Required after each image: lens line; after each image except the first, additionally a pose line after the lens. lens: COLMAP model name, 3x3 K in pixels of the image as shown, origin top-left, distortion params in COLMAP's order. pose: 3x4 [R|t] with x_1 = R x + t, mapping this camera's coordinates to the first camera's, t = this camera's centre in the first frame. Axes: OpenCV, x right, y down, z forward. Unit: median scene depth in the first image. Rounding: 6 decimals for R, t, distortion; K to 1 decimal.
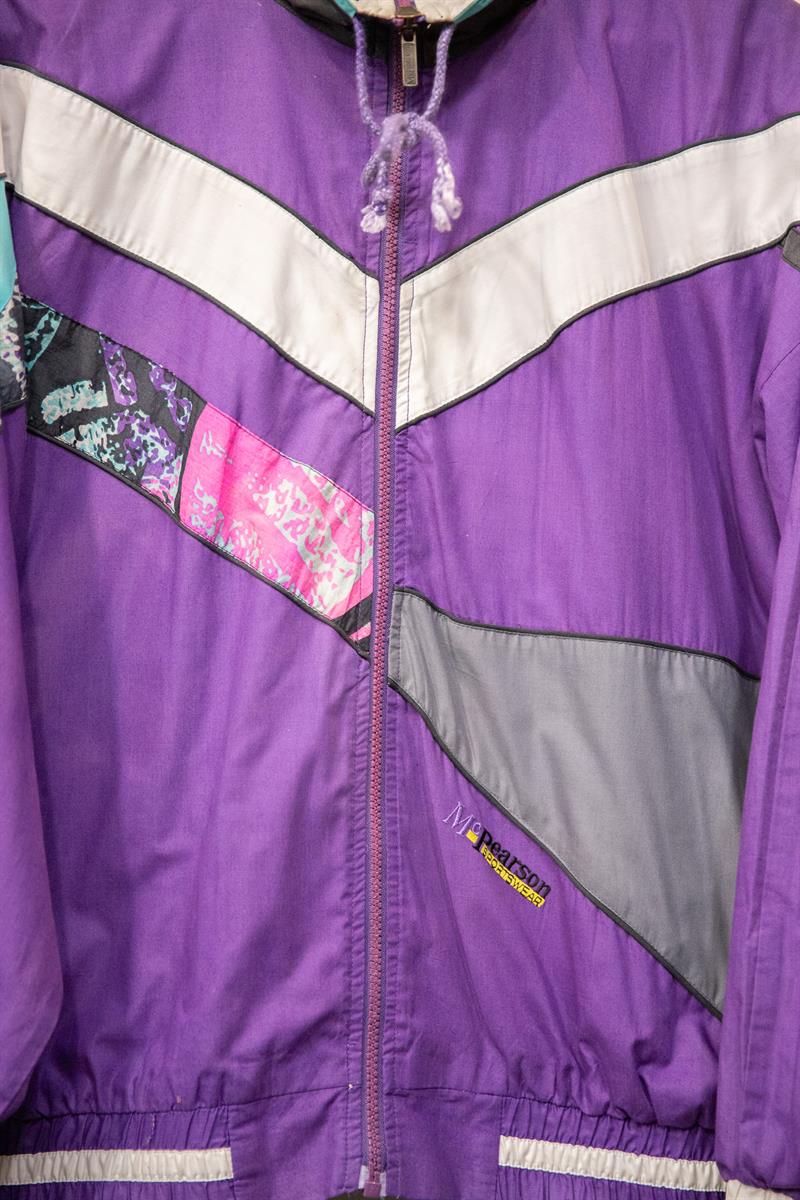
lens RADIAL K [[2172.6, 0, 400.0], [0, 2172.6, 600.0], [0, 0, 1]] dist [0.147300, 0.160712]
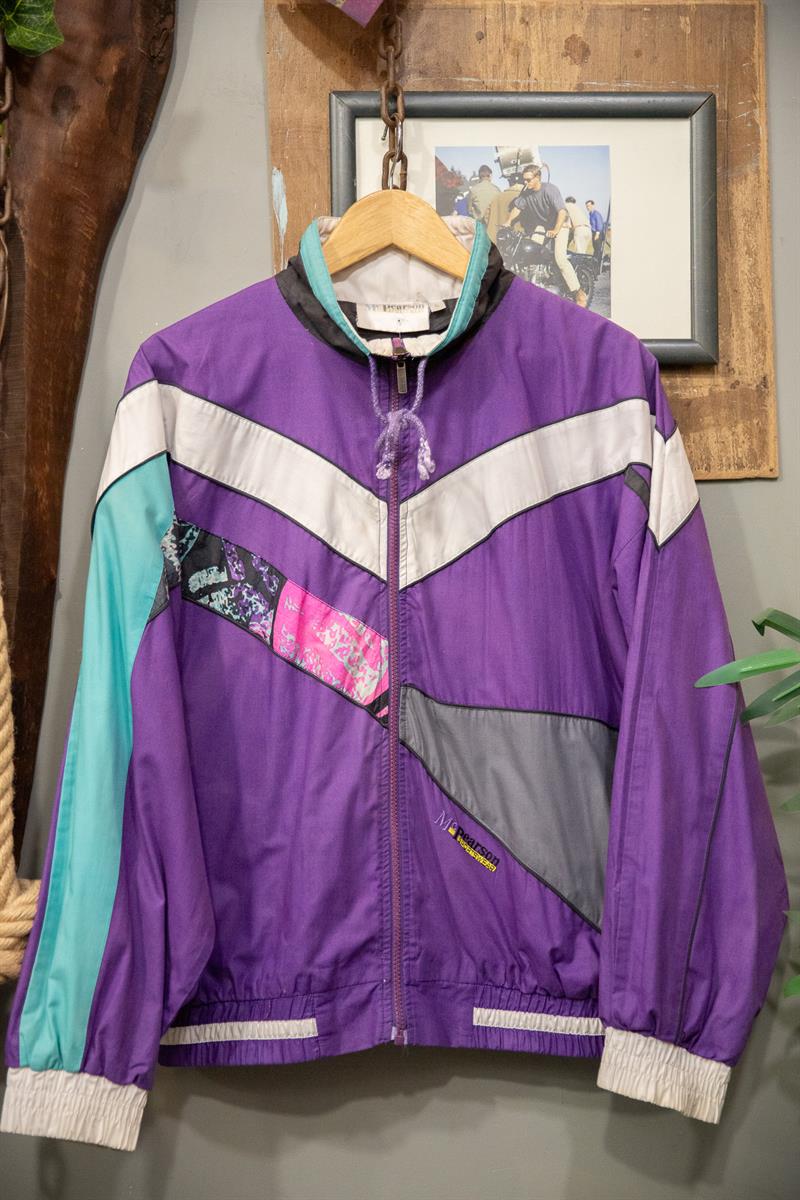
lens RADIAL K [[1818.3, 0, 400.0], [0, 1818.3, 600.0], [0, 0, 1]] dist [0.103801, 0.023617]
pose [[0.999541, -0.028864, 0.009210, -0.014809], [0.028876, 0.999582, -0.001112, -0.069751], [-0.009174, 0.001377, 0.999957, -0.408949]]
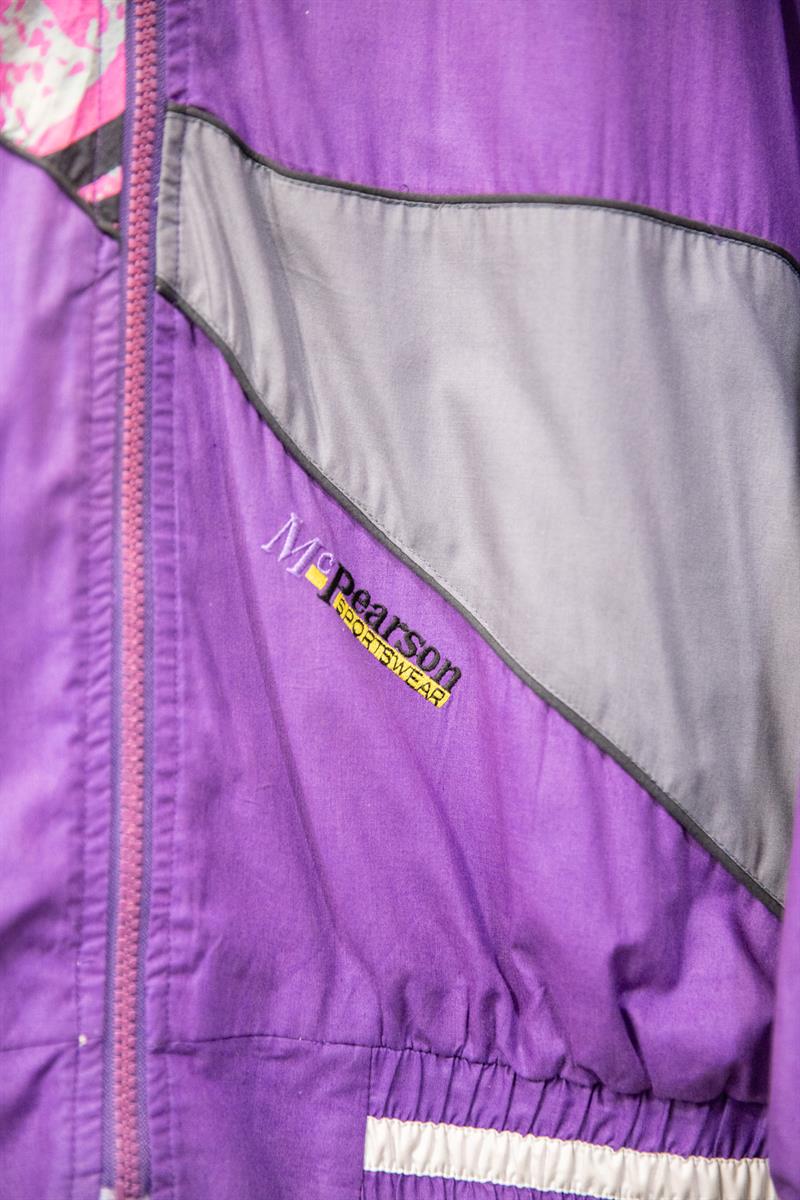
lens RADIAL K [[2172.6, 0, 400.0], [0, 2172.6, 600.0], [0, 0, 1]] dist [0.147300, 0.160712]
pose [[0.998909, -0.001596, 0.046678, 0.028733], [-0.001436, 0.997893, 0.064864, 0.079579], [-0.046683, -0.064860, 0.996802, 0.463525]]
